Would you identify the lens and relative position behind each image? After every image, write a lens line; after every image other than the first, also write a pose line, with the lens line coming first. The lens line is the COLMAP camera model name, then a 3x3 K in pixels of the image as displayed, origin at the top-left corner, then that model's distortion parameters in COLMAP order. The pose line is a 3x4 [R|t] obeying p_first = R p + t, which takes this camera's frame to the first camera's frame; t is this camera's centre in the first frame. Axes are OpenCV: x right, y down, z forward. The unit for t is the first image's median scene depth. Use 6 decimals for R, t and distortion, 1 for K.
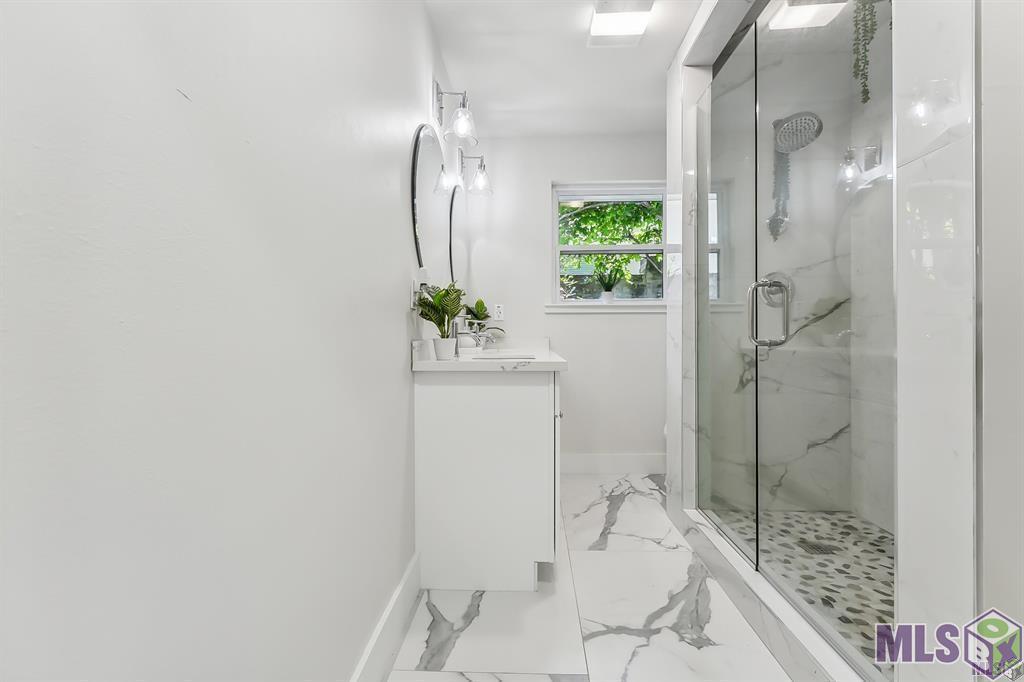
lens RADIAL K [[465.0, 0, 511.4], [0, 465.0, 340.2], [0, 0, 1]] dist [0.000837, -0.000166]
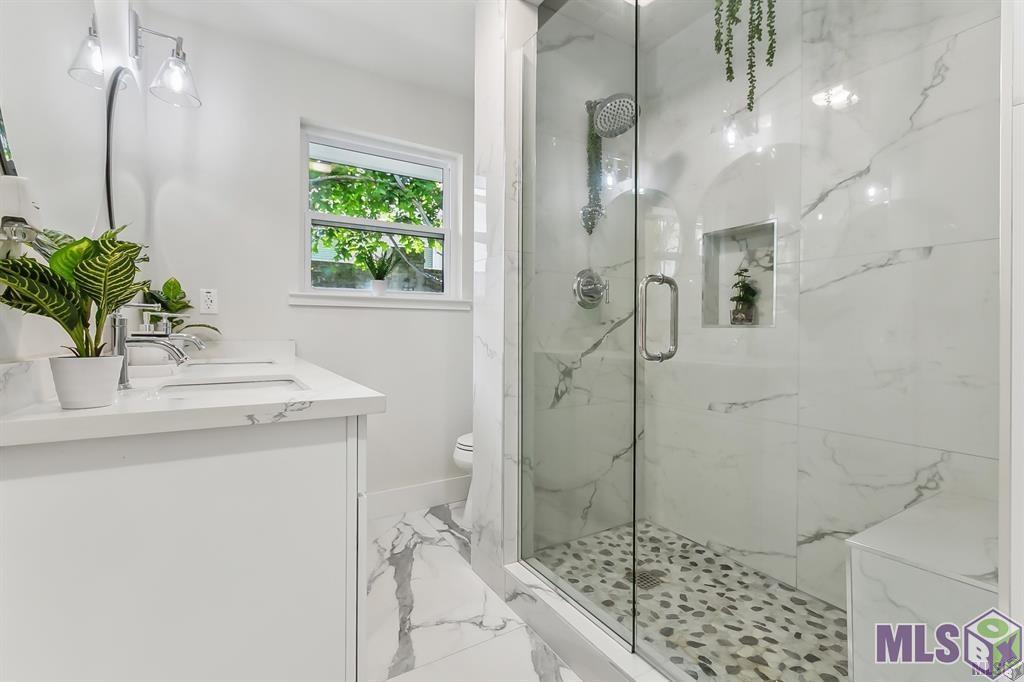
lens RADIAL K [[465.0, 0, 519.2], [0, 465.0, 333.4], [0, 0, 1]] dist [0.000837, -0.000166]
pose [[0.829685, 0.004574, 0.558213, -0.043289], [-0.002163, 0.999985, -0.004979, -0.019275], [-0.558227, 0.002924, 0.829683, 0.345242]]
